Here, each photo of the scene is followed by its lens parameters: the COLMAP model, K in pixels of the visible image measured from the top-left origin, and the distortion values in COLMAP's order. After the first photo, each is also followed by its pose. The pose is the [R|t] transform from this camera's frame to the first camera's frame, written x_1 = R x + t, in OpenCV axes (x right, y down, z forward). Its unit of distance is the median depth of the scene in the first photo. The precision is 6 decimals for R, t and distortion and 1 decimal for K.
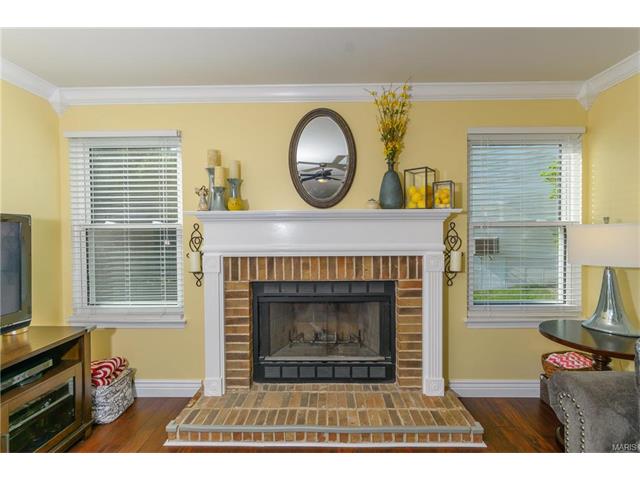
lens RADIAL K [[290.6, 0, 323.5], [0, 290.6, 240.9], [0, 0, 1]] dist [-0.004327, 0.000358]
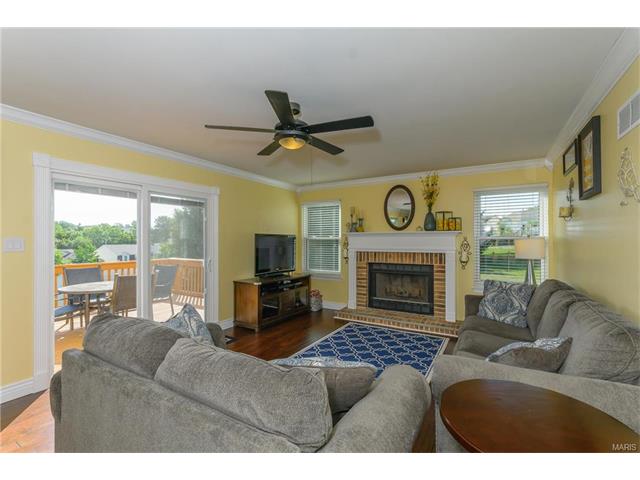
lens RADIAL K [[290.6, 0, 328.3], [0, 290.6, 237.6], [0, 0, 1]] dist [-0.004327, 0.000358]
pose [[0.879387, 0.001699, -0.476104, 0.582469], [-0.011695, 0.999769, -0.018034, -0.012318], [0.475964, 0.021427, 0.879204, -1.194915]]
